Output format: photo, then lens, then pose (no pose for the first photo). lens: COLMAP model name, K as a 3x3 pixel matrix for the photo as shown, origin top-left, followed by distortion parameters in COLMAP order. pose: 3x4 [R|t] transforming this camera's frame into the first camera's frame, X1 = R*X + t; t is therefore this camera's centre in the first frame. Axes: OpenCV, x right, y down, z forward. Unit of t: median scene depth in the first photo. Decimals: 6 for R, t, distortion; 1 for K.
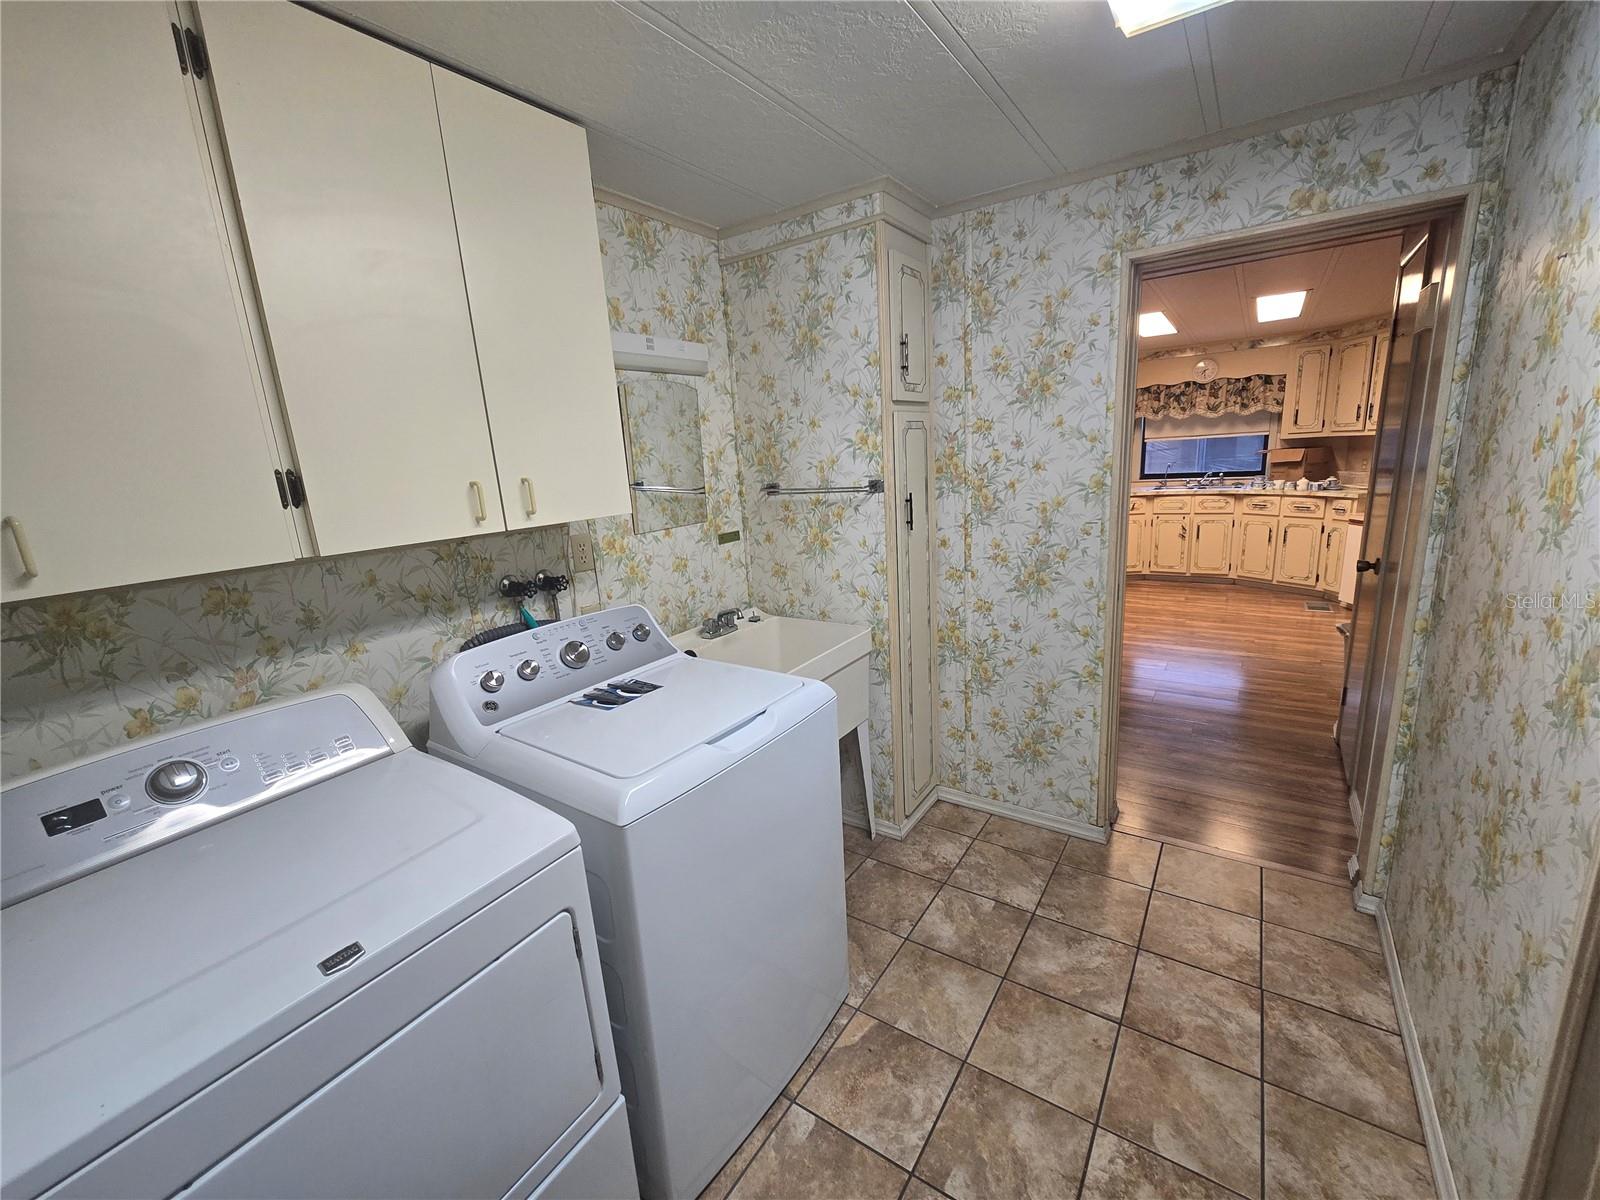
lens RADIAL K [[651.9, 0, 812.8], [0, 651.9, 604.8], [0, 0, 1]] dist [-0.005857, 0.001301]
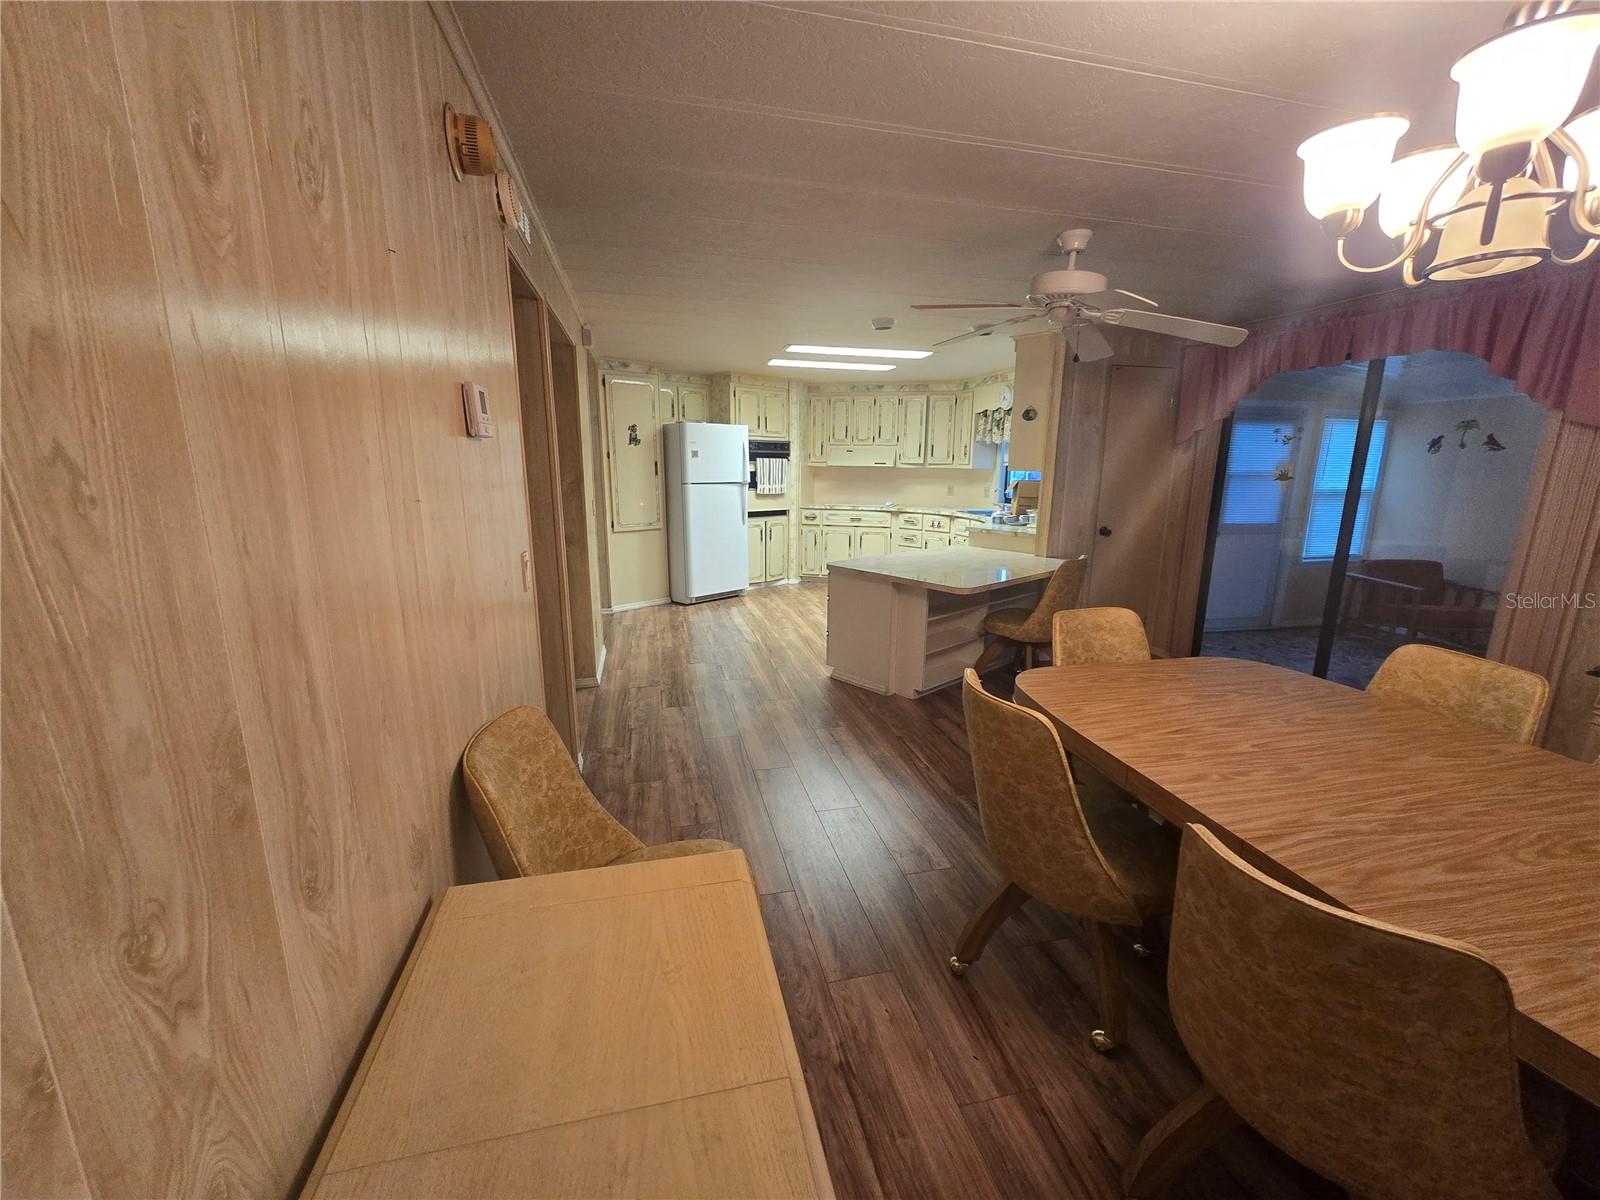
lens RADIAL K [[651.9, 0, 810.7], [0, 651.9, 598.0], [0, 0, 1]] dist [-0.005857, 0.001301]
pose [[0.735941, 0.203409, -0.645768, 1.101035], [-0.205698, 0.975891, 0.072974, -0.072710], [0.645043, 0.079128, 0.760039, 0.077151]]
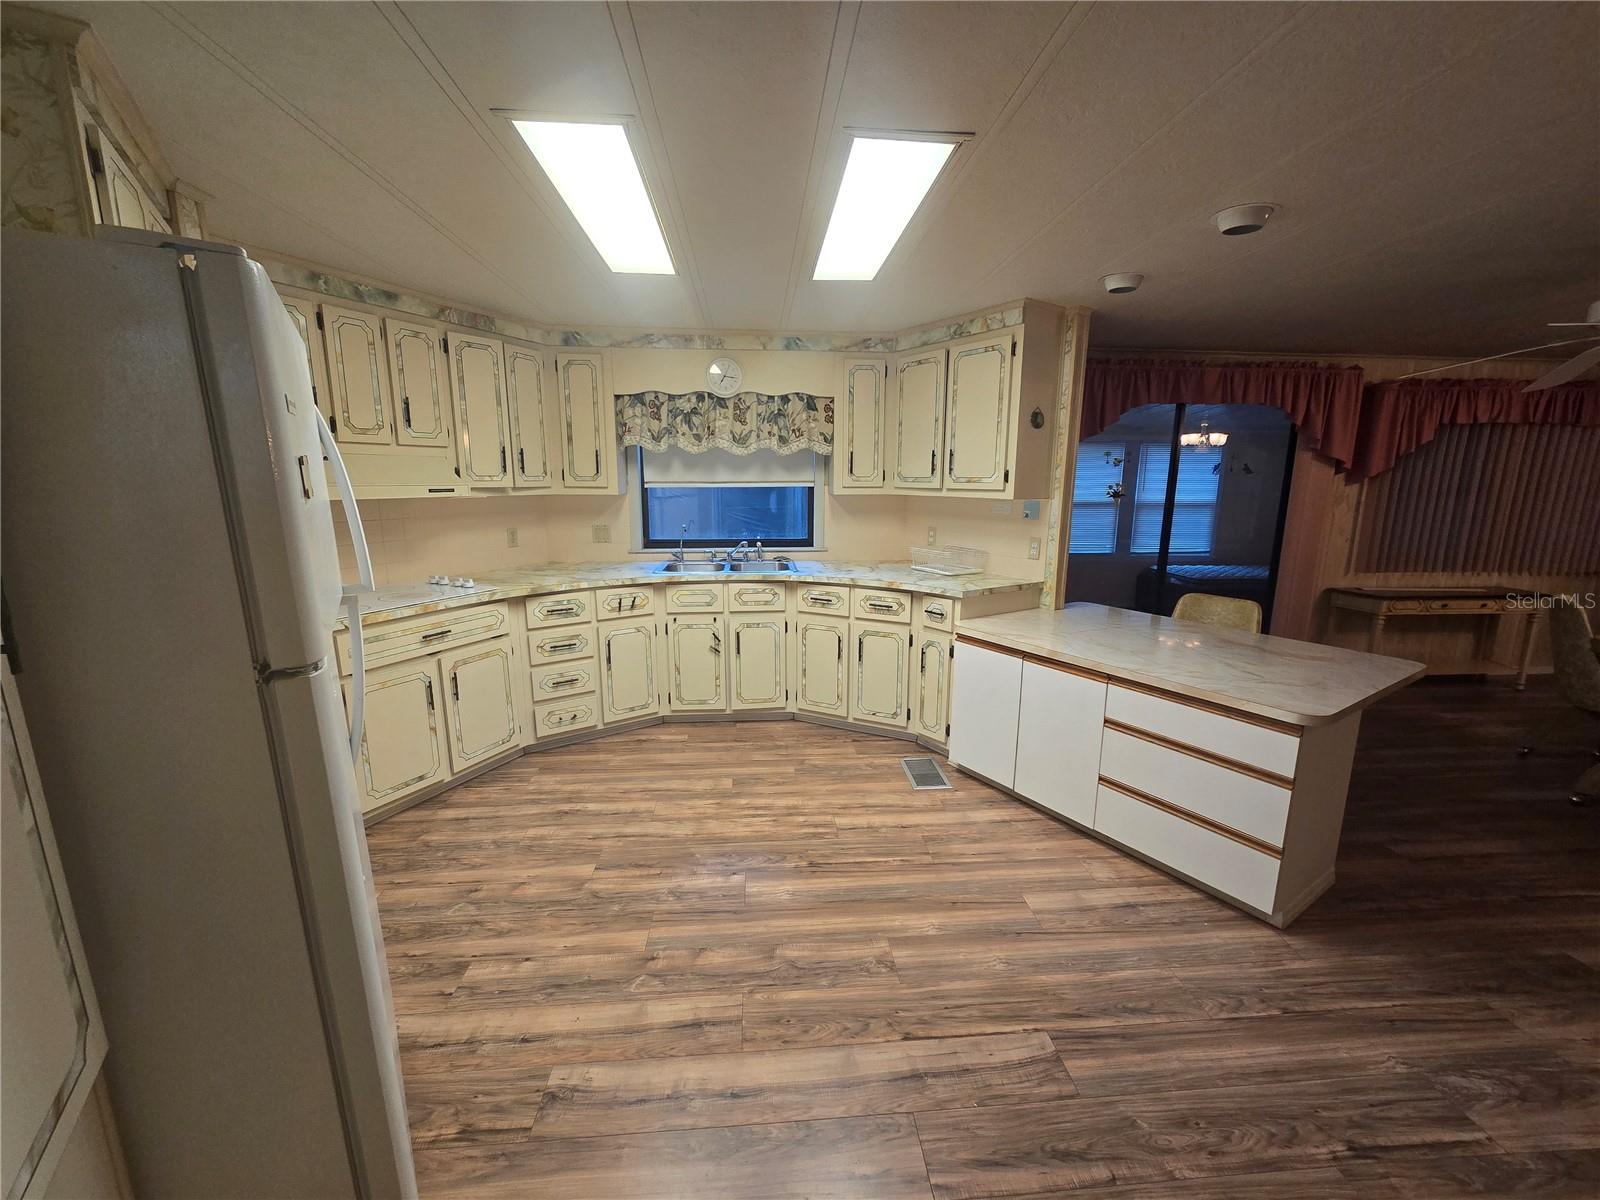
lens RADIAL K [[651.9, 0, 801.7], [0, 651.9, 603.7], [0, 0, 1]] dist [-0.005857, 0.001301]
pose [[0.784221, -0.059465, 0.617625, 0.276917], [0.091019, 0.995654, -0.019708, -0.133493], [-0.613769, 0.071671, 0.786226, 0.502174]]
